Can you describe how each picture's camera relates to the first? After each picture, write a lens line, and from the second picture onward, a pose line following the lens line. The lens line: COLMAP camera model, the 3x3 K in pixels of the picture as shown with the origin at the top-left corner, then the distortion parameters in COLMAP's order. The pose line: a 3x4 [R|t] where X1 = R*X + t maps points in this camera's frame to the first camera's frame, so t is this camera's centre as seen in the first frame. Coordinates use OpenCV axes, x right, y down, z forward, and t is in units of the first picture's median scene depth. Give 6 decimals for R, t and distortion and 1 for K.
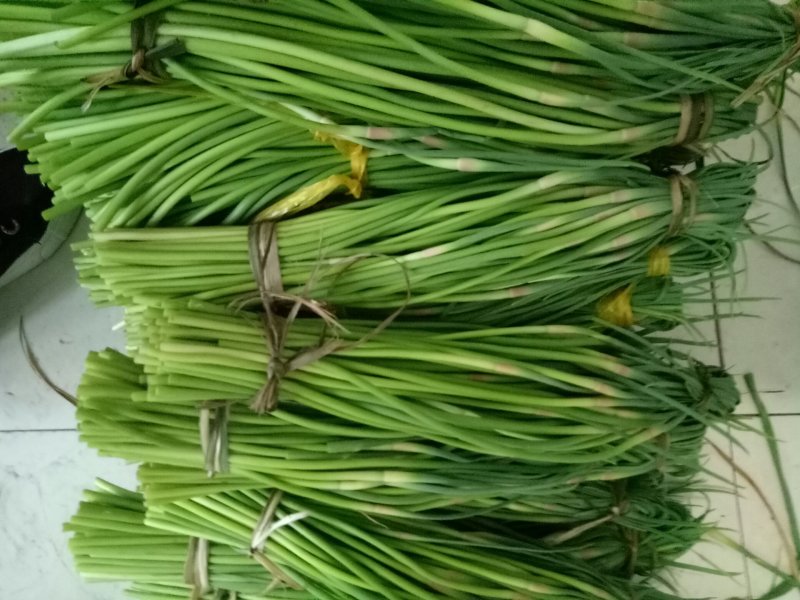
lens RADIAL K [[663.7, 0, 400.0], [0, 663.7, 300.0], [0, 0, 1]] dist [0.033096, 0.000481]
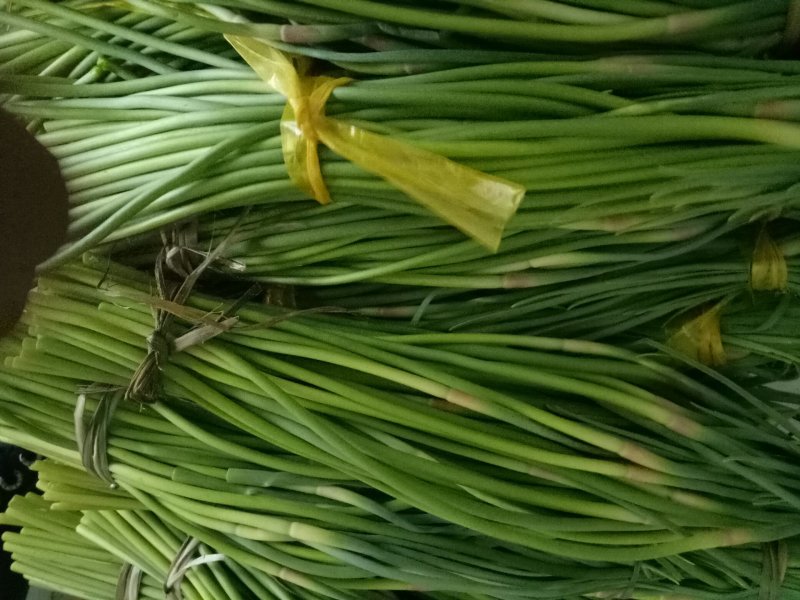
lens RADIAL K [[663.7, 0, 400.0], [0, 663.7, 300.0], [0, 0, 1]] dist [0.033096, 0.000481]
pose [[0.957844, 0.093954, -0.271491, 0.230428], [-0.106507, 0.993802, -0.031845, 0.032149], [0.266817, 0.059418, 0.961914, 0.298444]]
